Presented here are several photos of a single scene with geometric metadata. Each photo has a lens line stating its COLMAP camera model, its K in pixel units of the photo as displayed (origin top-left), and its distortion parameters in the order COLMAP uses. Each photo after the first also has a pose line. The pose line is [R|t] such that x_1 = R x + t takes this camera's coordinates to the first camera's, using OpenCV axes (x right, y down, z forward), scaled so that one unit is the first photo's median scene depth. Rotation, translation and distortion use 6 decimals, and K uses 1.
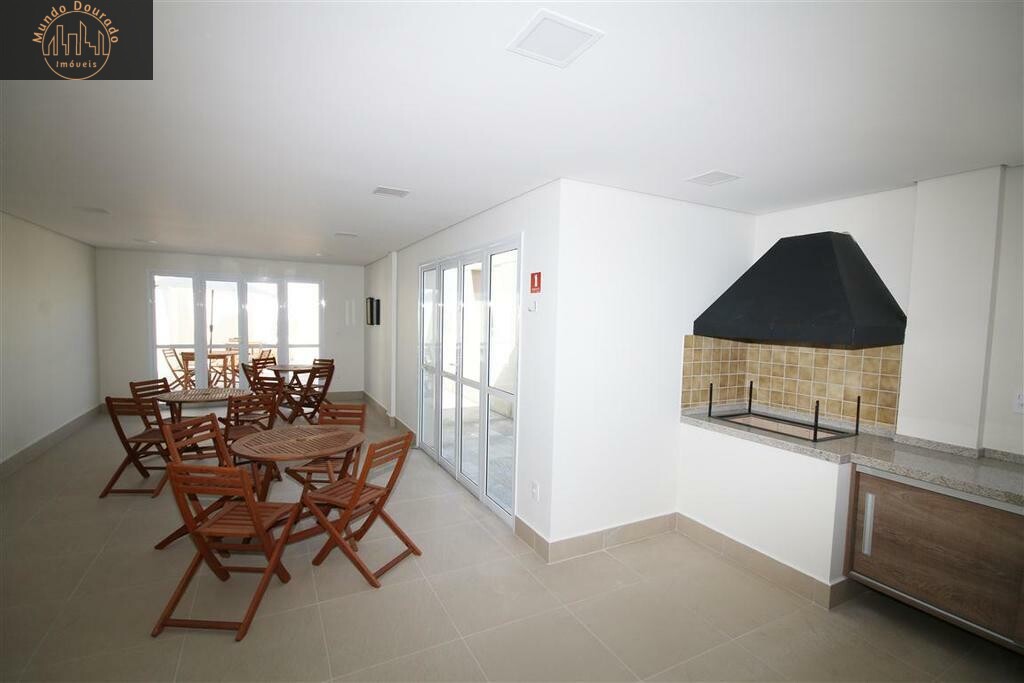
lens RADIAL K [[473.3, 0, 512.0], [0, 473.3, 341.5], [0, 0, 1]] dist [-0.022262, -0.000095]
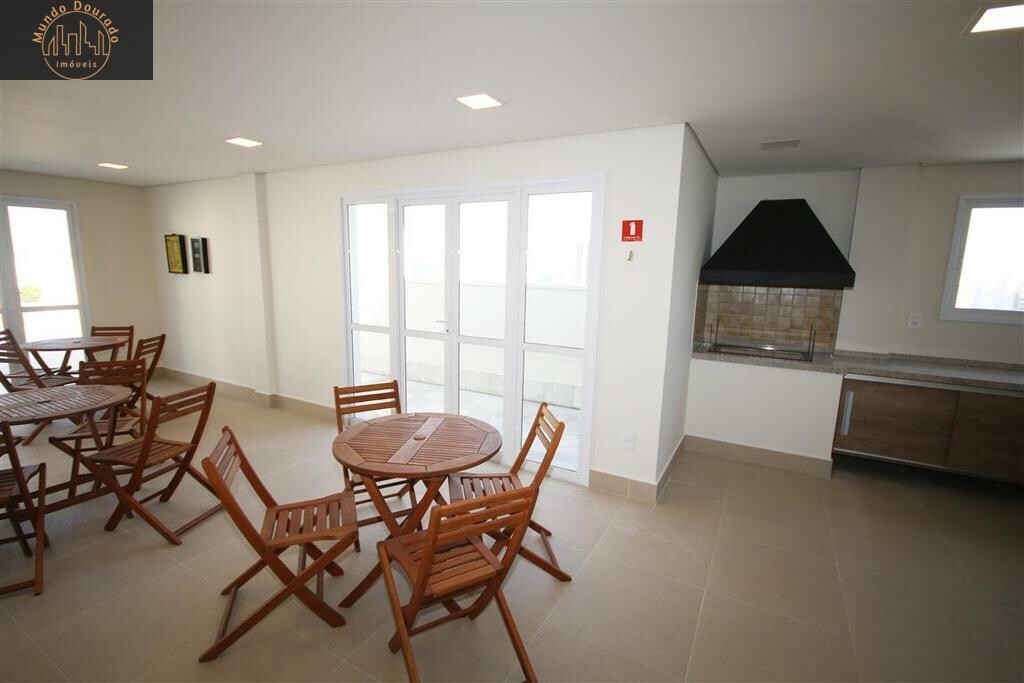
lens RADIAL K [[473.3, 0, 512.0], [0, 473.3, 341.5], [0, 0, 1]] dist [-0.022262, -0.000095]
pose [[0.836612, -0.092394, 0.539948, -0.700540], [0.025139, 0.991111, 0.130644, -0.033704], [-0.547219, -0.095724, 0.831498, 0.318886]]
